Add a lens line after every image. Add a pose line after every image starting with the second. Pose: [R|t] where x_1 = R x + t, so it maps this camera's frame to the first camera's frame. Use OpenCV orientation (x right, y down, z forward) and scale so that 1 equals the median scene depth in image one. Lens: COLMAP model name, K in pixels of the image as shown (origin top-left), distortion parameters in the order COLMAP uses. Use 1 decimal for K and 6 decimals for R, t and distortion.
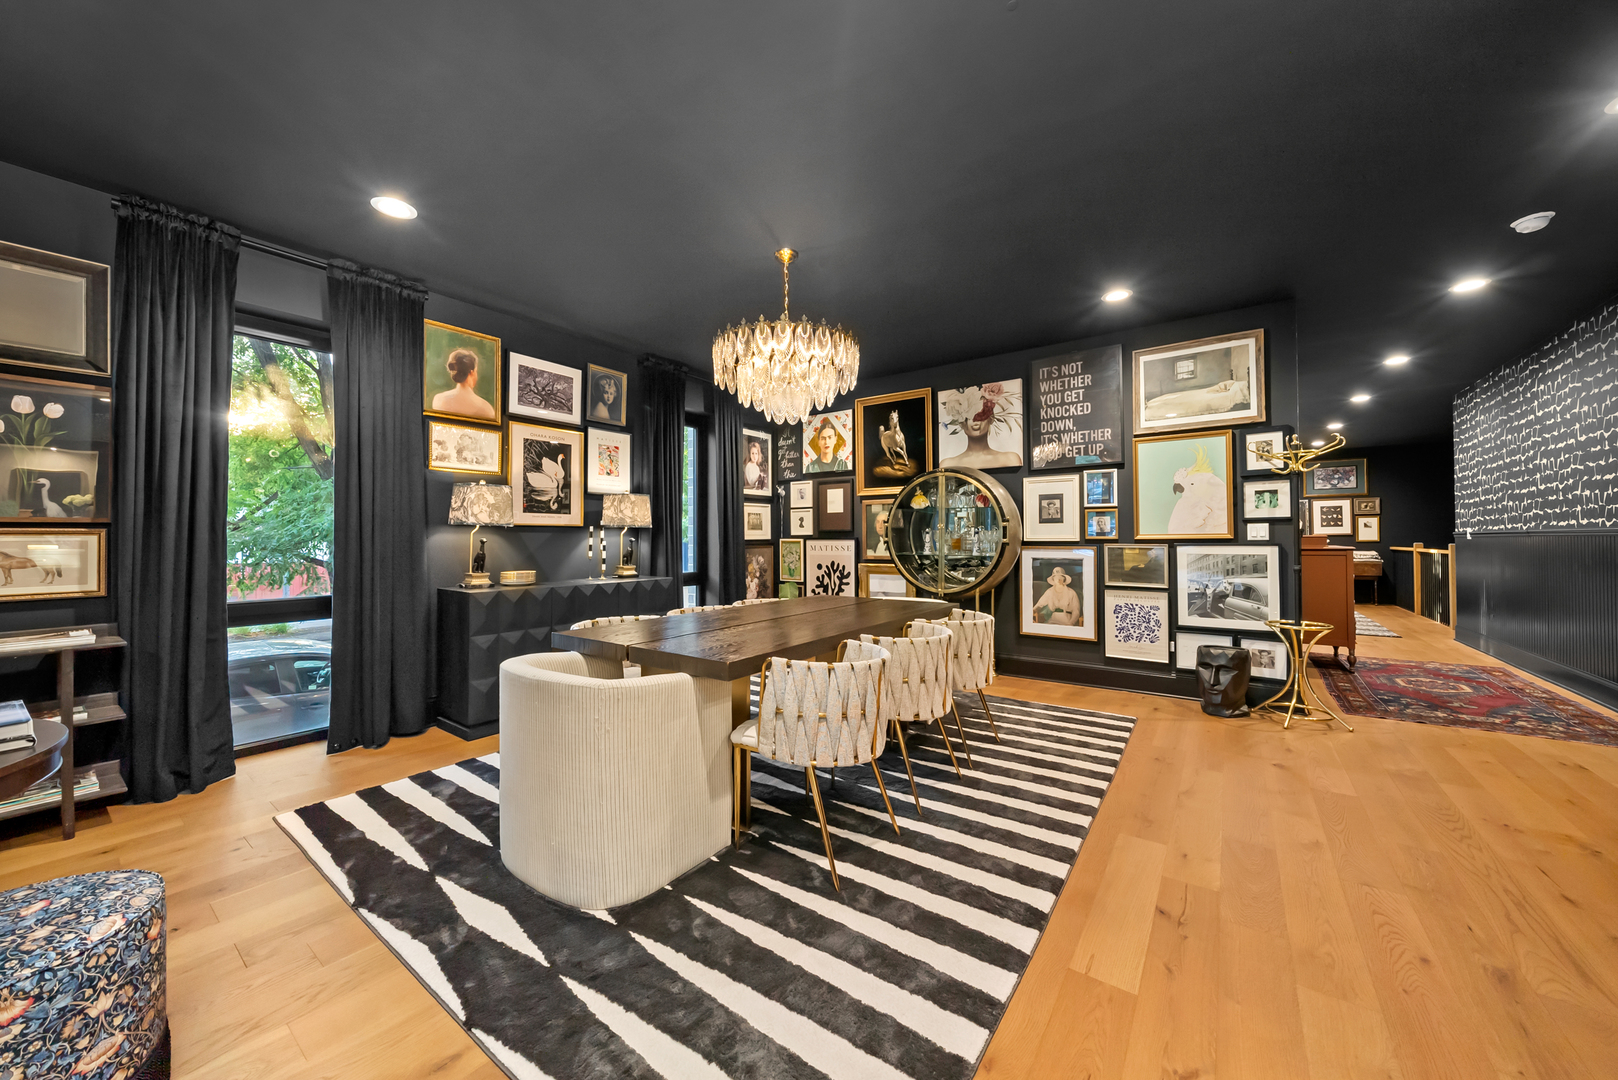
lens RADIAL K [[579.6, 0, 802.4], [0, 579.6, 531.1], [0, 0, 1]] dist [-0.004806, -0.000362]
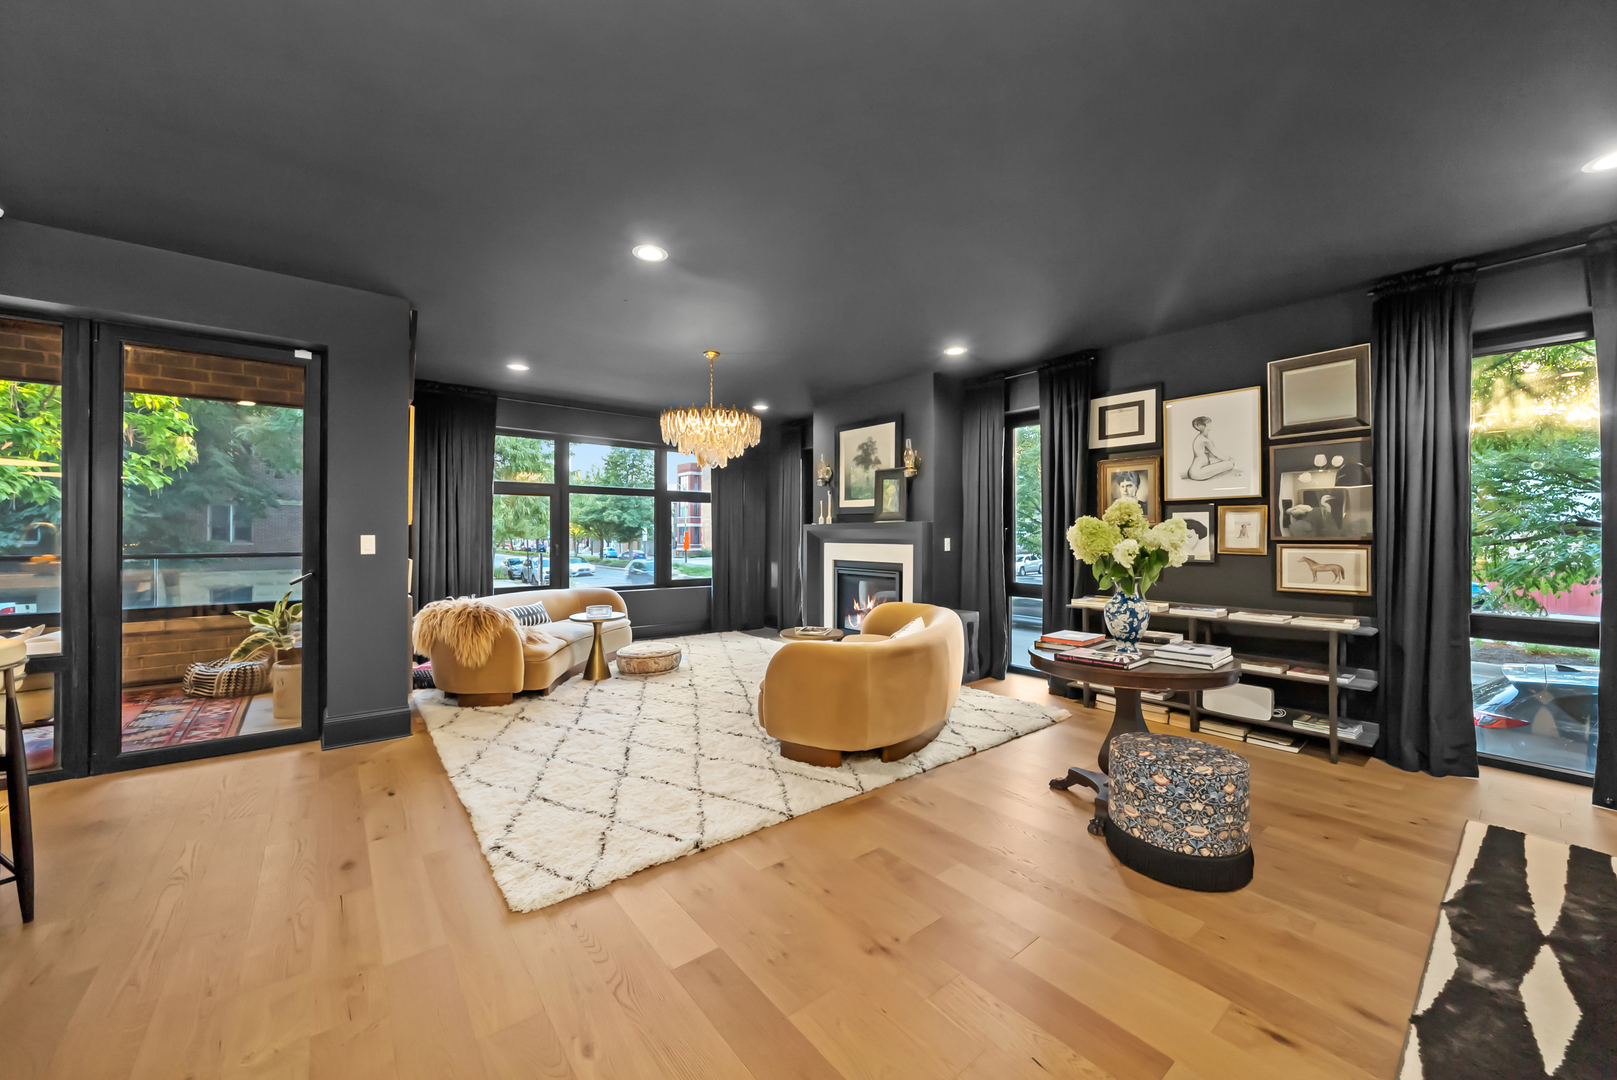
lens RADIAL K [[595.6, 0, 798.4], [0, 595.6, 534.3], [0, 0, 1]] dist [-0.003196, -0.000059]
pose [[-0.261500, 0.001562, -0.965202, 0.247296], [0.012157, 0.999925, -0.001676, -0.023638], [0.965127, -0.012172, -0.261500, 0.054363]]
